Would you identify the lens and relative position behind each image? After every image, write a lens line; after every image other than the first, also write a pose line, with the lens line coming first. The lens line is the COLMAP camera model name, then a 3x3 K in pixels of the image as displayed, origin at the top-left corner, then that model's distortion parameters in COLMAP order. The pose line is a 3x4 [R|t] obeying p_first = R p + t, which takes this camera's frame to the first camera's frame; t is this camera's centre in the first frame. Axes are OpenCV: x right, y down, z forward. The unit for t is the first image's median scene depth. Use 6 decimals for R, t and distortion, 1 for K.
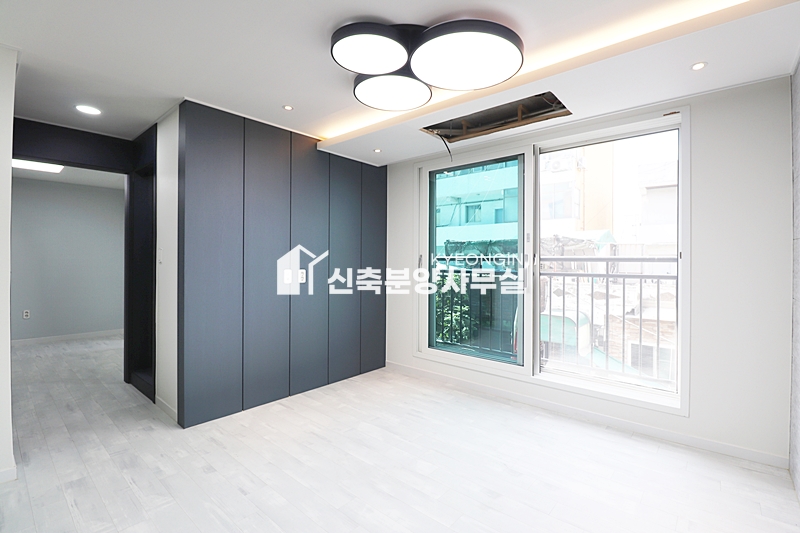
lens RADIAL K [[368.4, 0, 415.0], [0, 368.4, 264.2], [0, 0, 1]] dist [-0.003464, -0.011432]
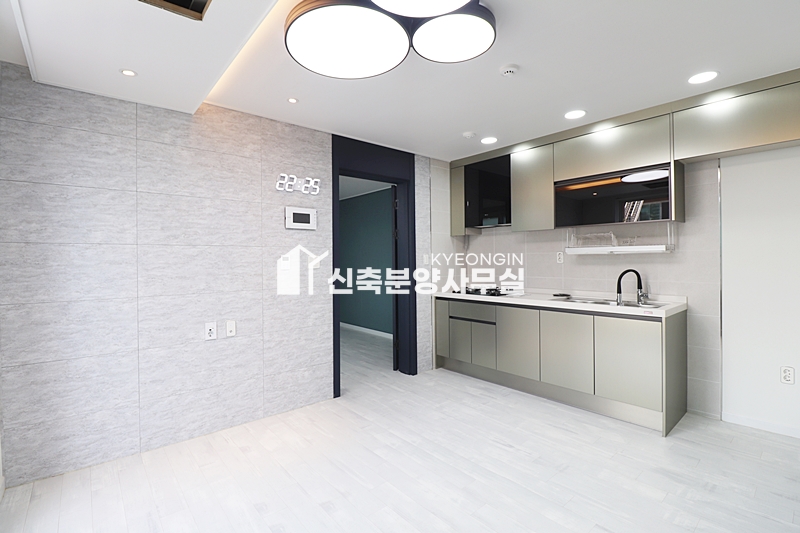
lens RADIAL K [[368.4, 0, 409.1], [0, 368.4, 260.3], [0, 0, 1]] dist [-0.003464, -0.011432]
pose [[-0.988176, 0.003813, 0.153277, -0.091686], [0.006298, 0.999856, 0.015733, -0.016915], [-0.153195, 0.016512, -0.988058, 1.182239]]
